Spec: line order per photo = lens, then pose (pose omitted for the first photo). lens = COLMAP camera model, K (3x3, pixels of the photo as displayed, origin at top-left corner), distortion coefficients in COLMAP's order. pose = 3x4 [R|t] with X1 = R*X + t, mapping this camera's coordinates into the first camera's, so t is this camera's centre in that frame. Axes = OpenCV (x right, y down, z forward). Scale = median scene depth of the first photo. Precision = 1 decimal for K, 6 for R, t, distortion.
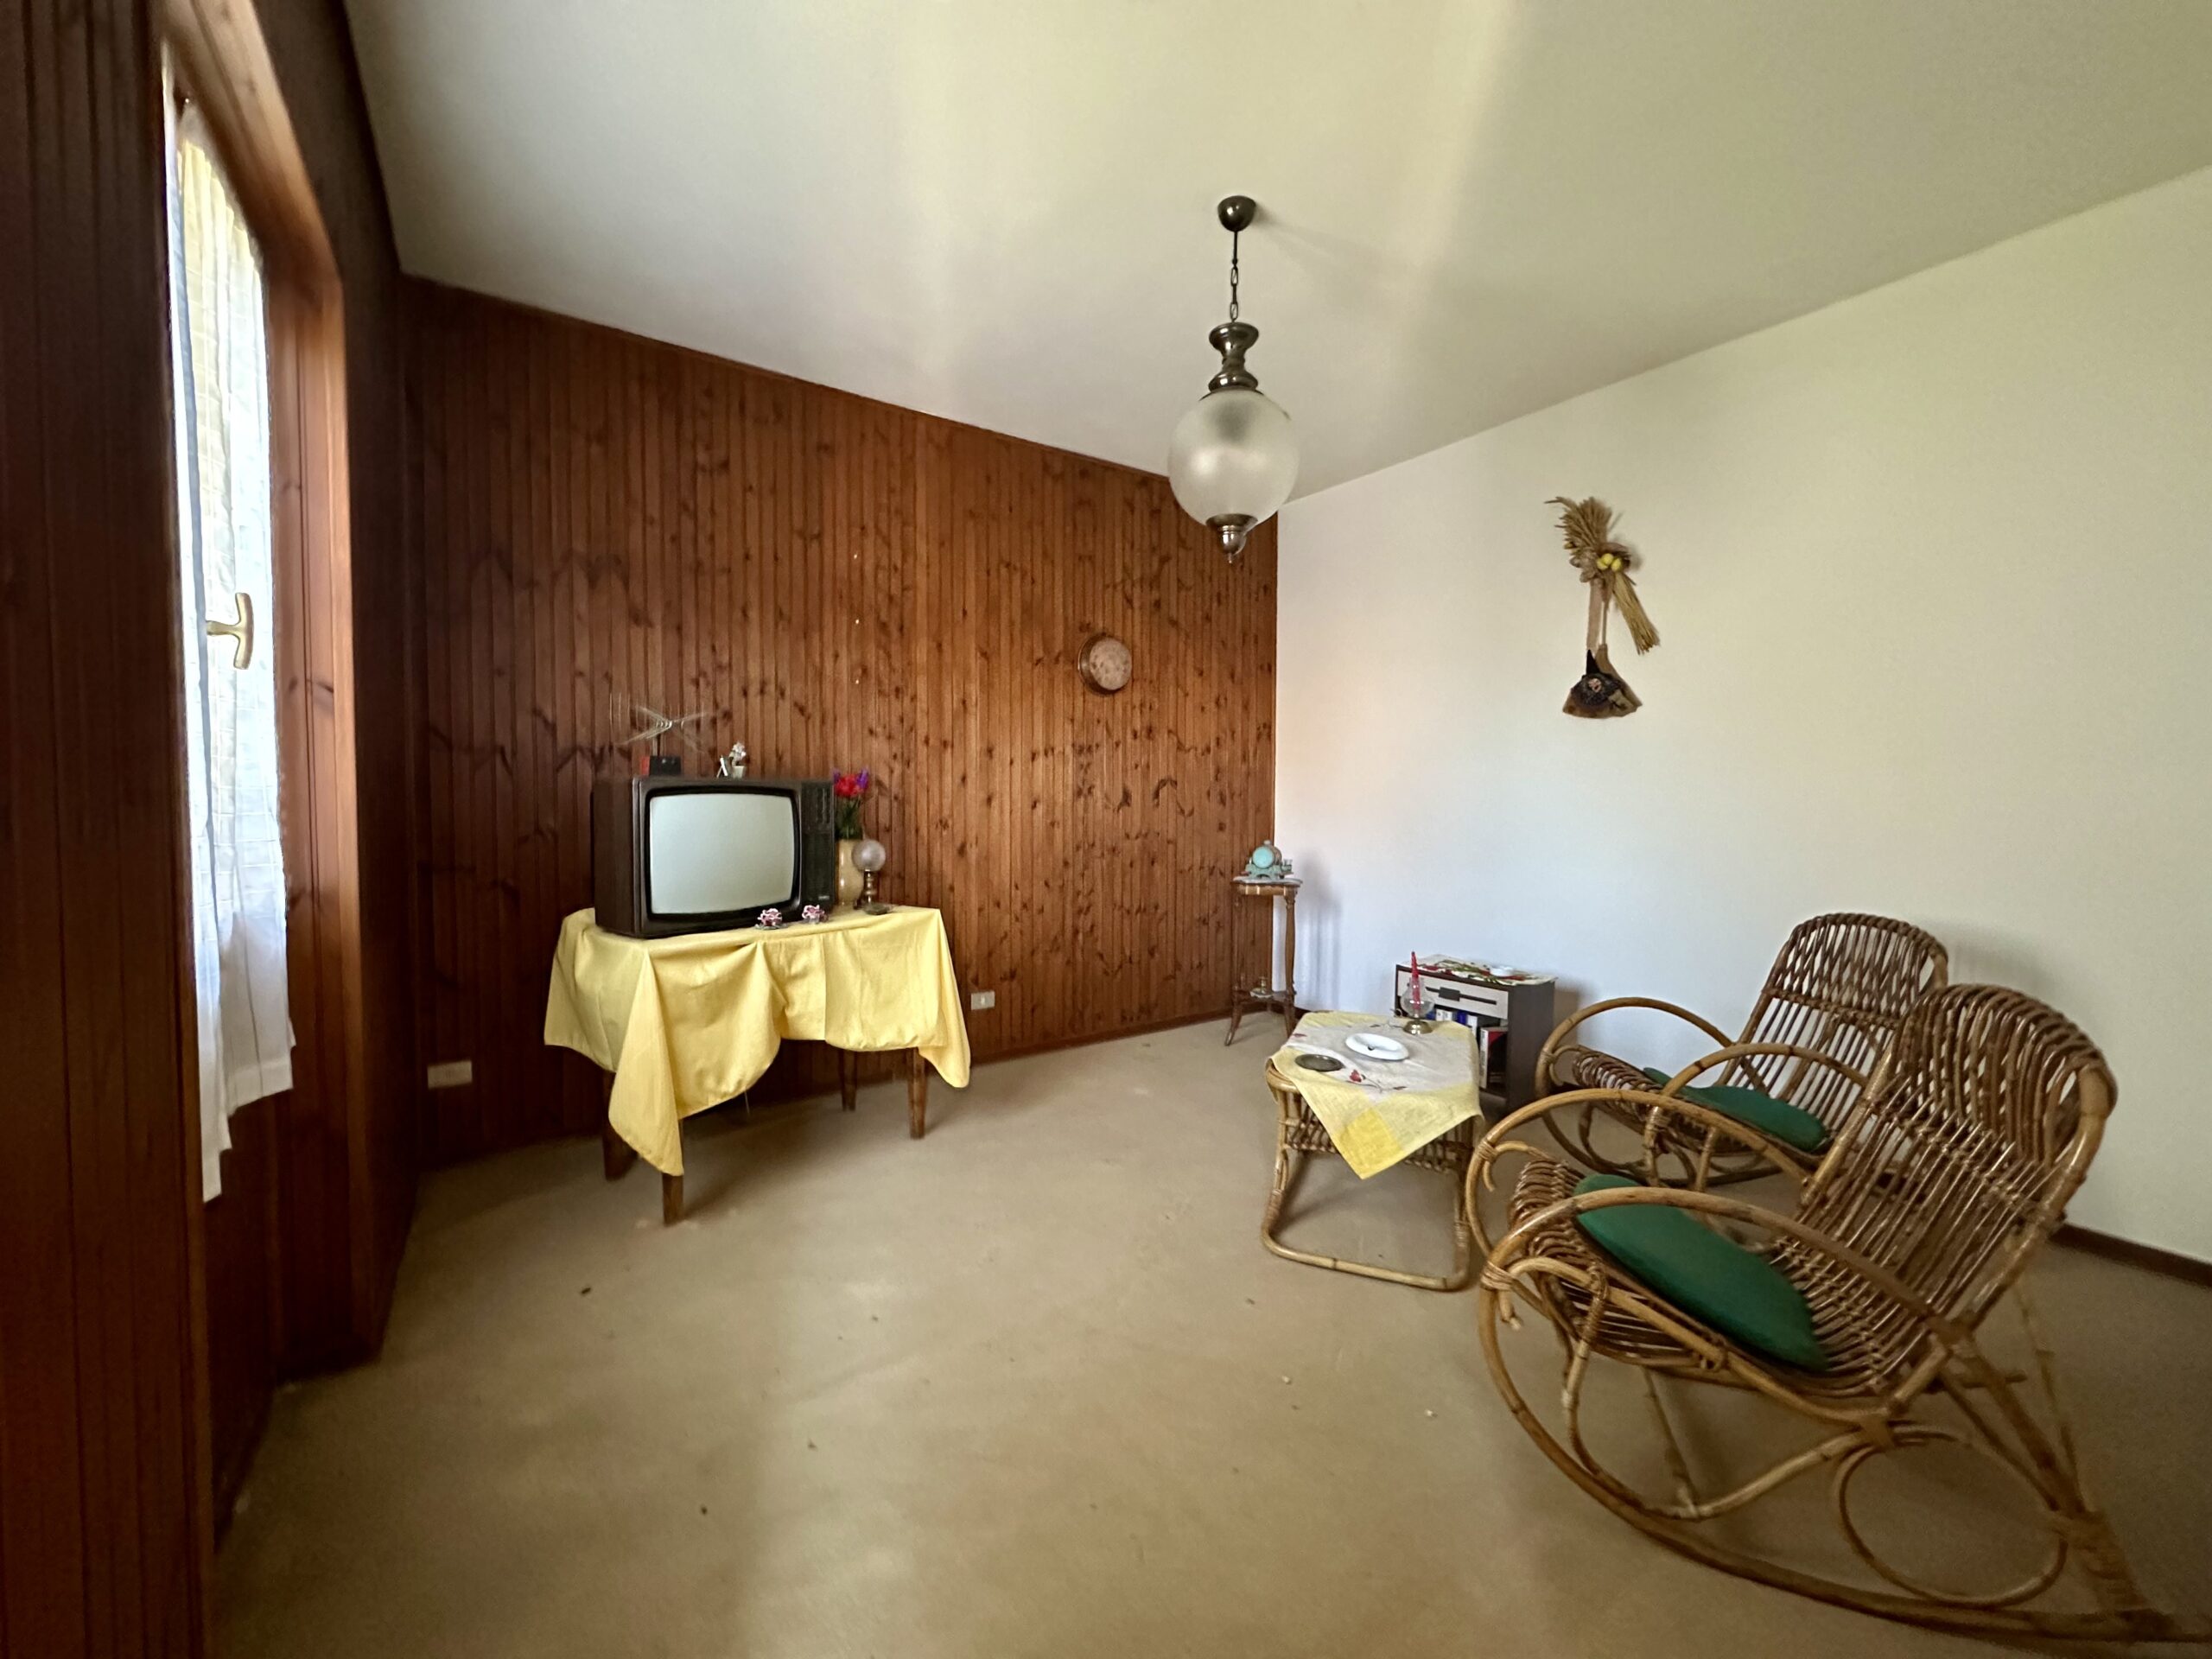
lens RADIAL K [[885.9, 0, 1109.1], [0, 885.9, 829.3], [0, 0, 1]] dist [-0.003860, 0.000812]
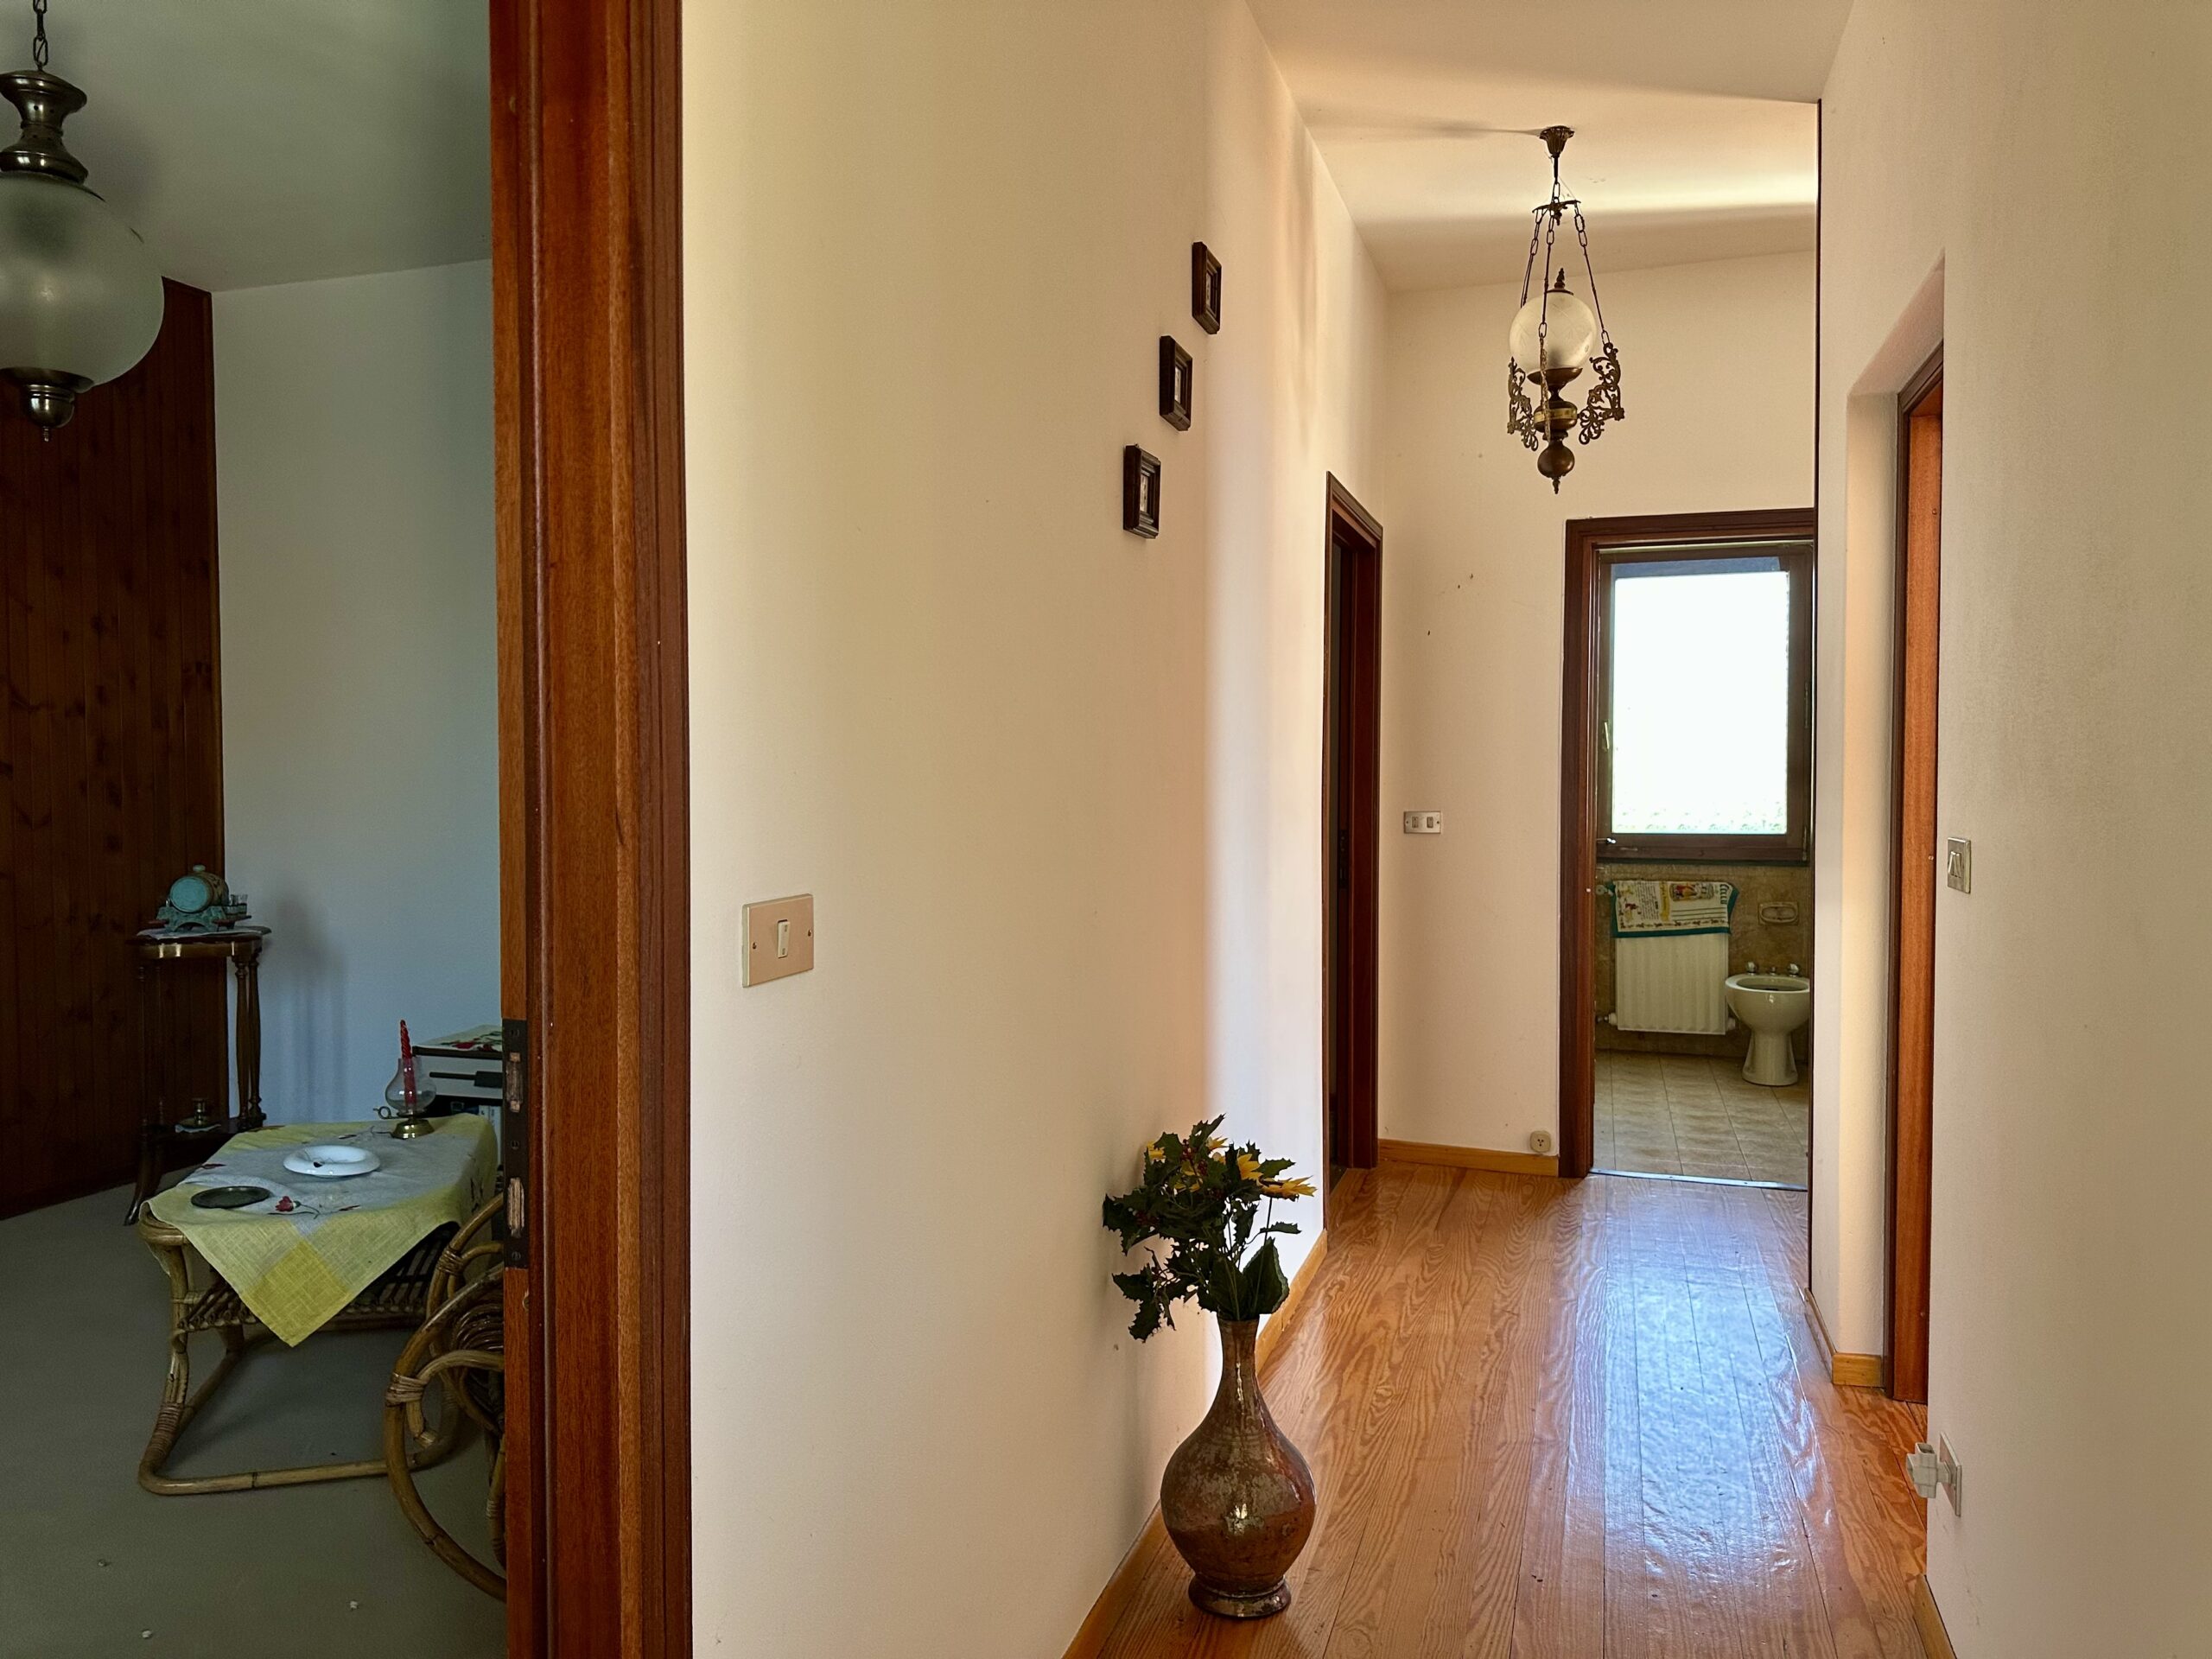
lens RADIAL K [[1558.0, 0, 1092.9], [0, 1558.0, 822.3], [0, 0, 1]] dist [0.051023, -0.028743]
pose [[0.802015, -0.025852, 0.596744, 0.049176], [0.025912, 0.999628, 0.008481, -0.017400], [-0.596742, 0.008661, 0.802387, -0.364356]]
